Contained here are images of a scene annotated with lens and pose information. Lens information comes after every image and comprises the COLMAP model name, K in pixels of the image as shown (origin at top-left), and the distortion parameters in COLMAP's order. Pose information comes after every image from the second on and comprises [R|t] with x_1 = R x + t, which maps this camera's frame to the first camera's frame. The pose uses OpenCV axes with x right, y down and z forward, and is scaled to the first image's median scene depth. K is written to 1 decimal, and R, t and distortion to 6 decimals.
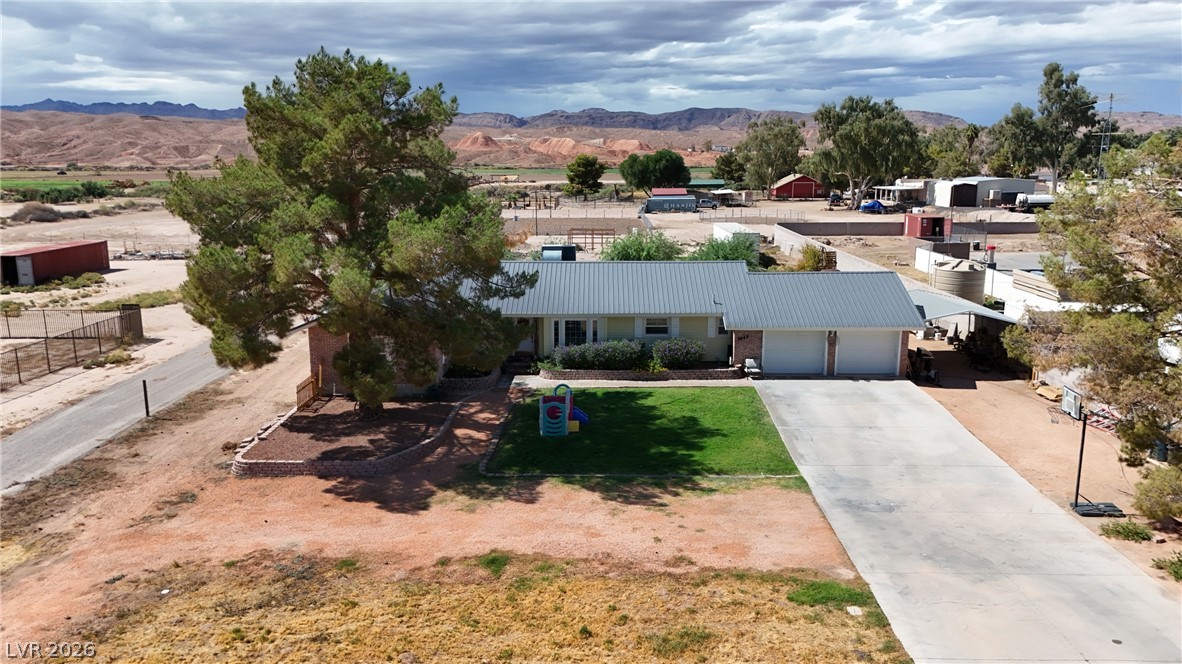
lens RADIAL K [[873.6, 0, 596.4], [0, 873.6, 335.9], [0, 0, 1]] dist [0.050607, -0.028877]
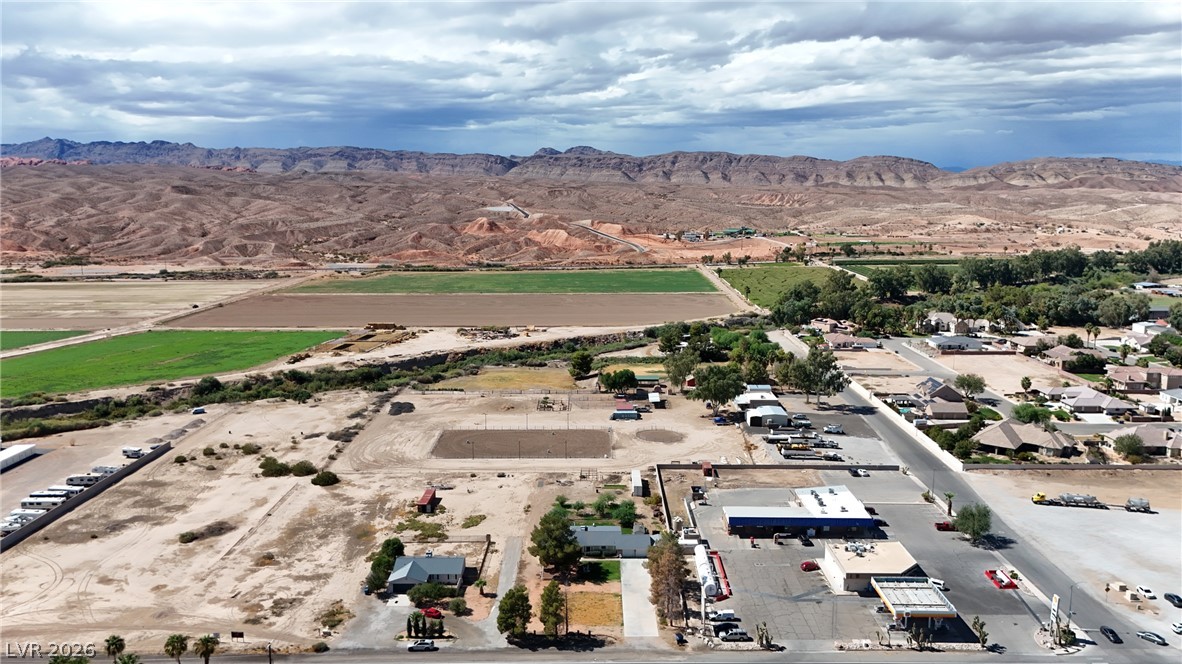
lens RADIAL K [[873.6, 0, 593.4], [0, 873.6, 331.2], [0, 0, 1]] dist [0.050607, -0.028877]
pose [[0.999941, -0.004287, 0.009939, -0.016159], [0.004642, 0.999344, -0.035919, -0.464375], [-0.009779, 0.035963, 0.999305, -1.793126]]
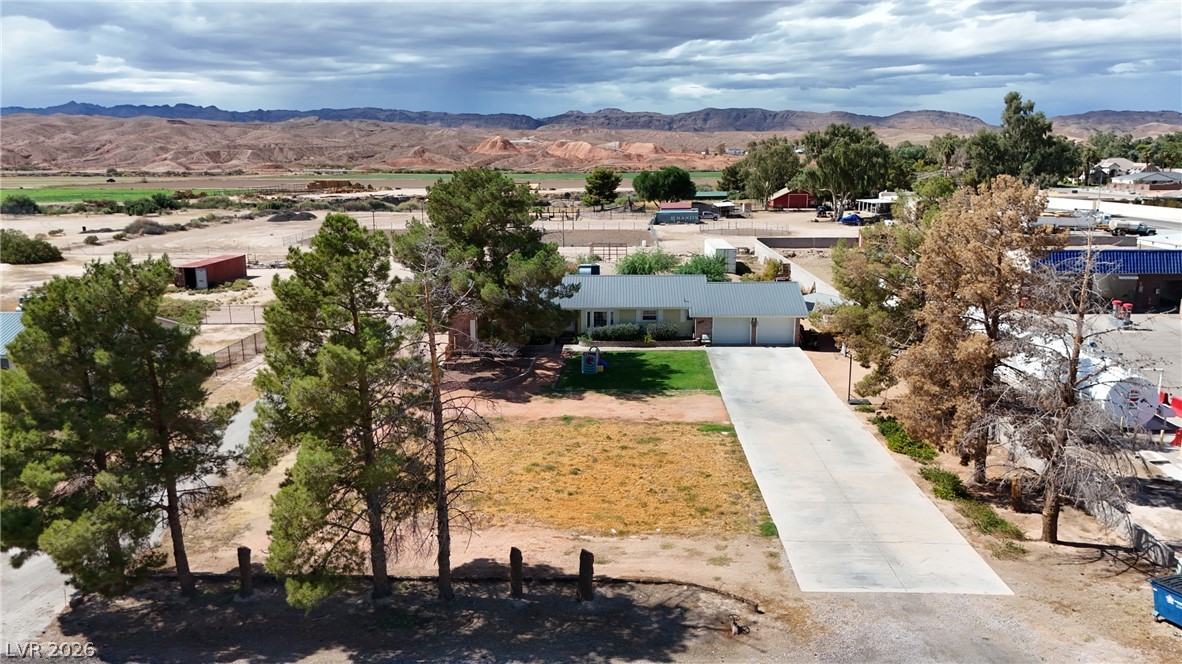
lens RADIAL K [[873.6, 0, 596.2], [0, 873.6, 333.7], [0, 0, 1]] dist [0.050607, -0.028877]
pose [[0.999840, 0.001323, -0.017840, -0.000814], [-0.001360, 0.999997, -0.002048, 0.011268], [0.017838, 0.002072, 0.999839, -0.265856]]
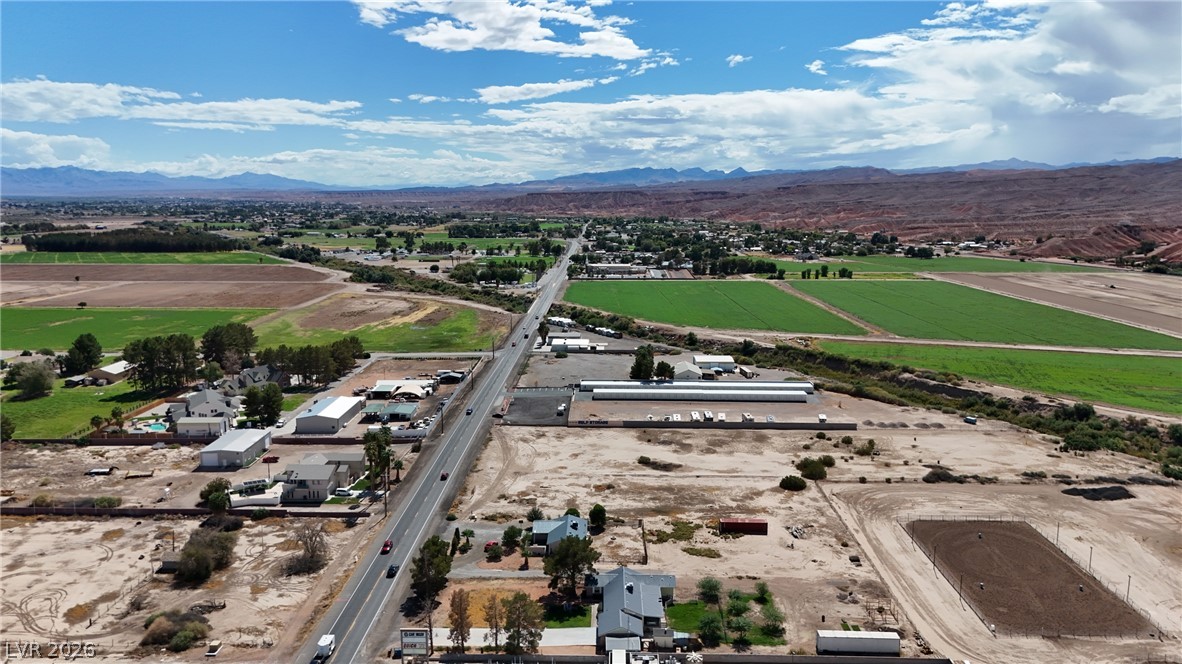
lens RADIAL K [[873.6, 0, 591.6], [0, 873.6, 328.8], [0, 0, 1]] dist [0.050607, -0.028877]
pose [[-0.006084, 0.159166, -0.987233, 1.725332], [-0.199739, 0.967163, 0.157161, -0.857646], [0.979830, 0.198145, 0.025908, 0.141807]]
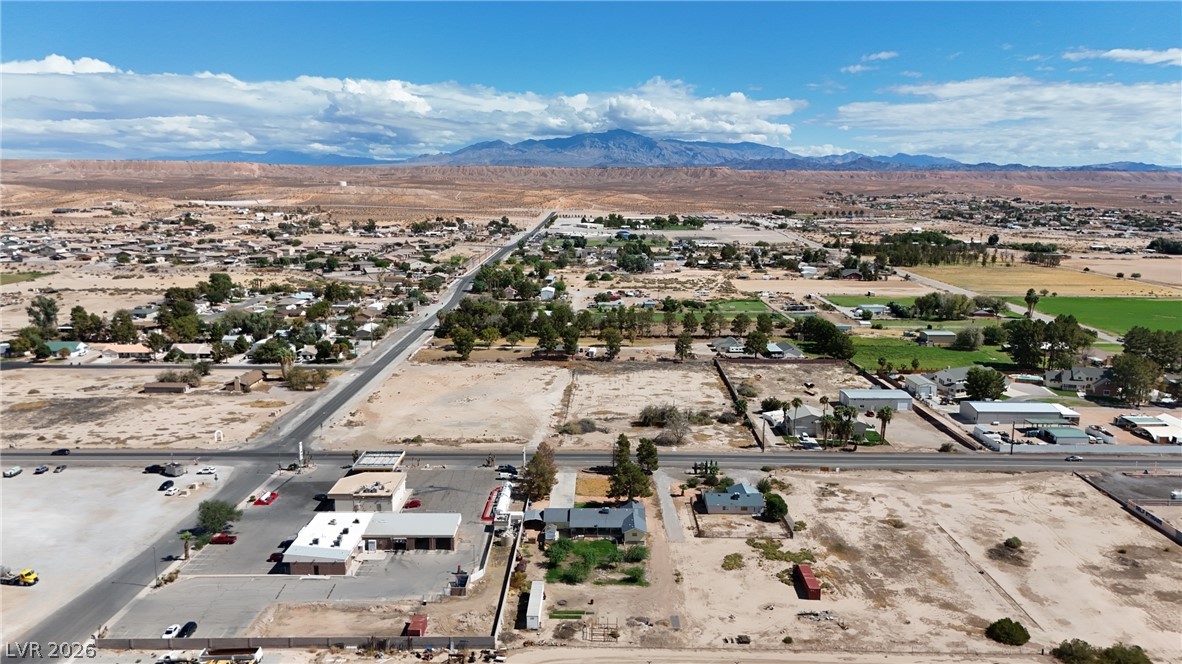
lens RADIAL K [[873.6, 0, 593.4], [0, 873.6, 331.5], [0, 0, 1]] dist [0.050607, -0.028877]
pose [[-0.999950, -0.004762, -0.008770, 0.034074], [-0.007641, 0.930580, 0.366009, -1.303638], [0.006418, 0.366057, -0.930570, 2.300589]]
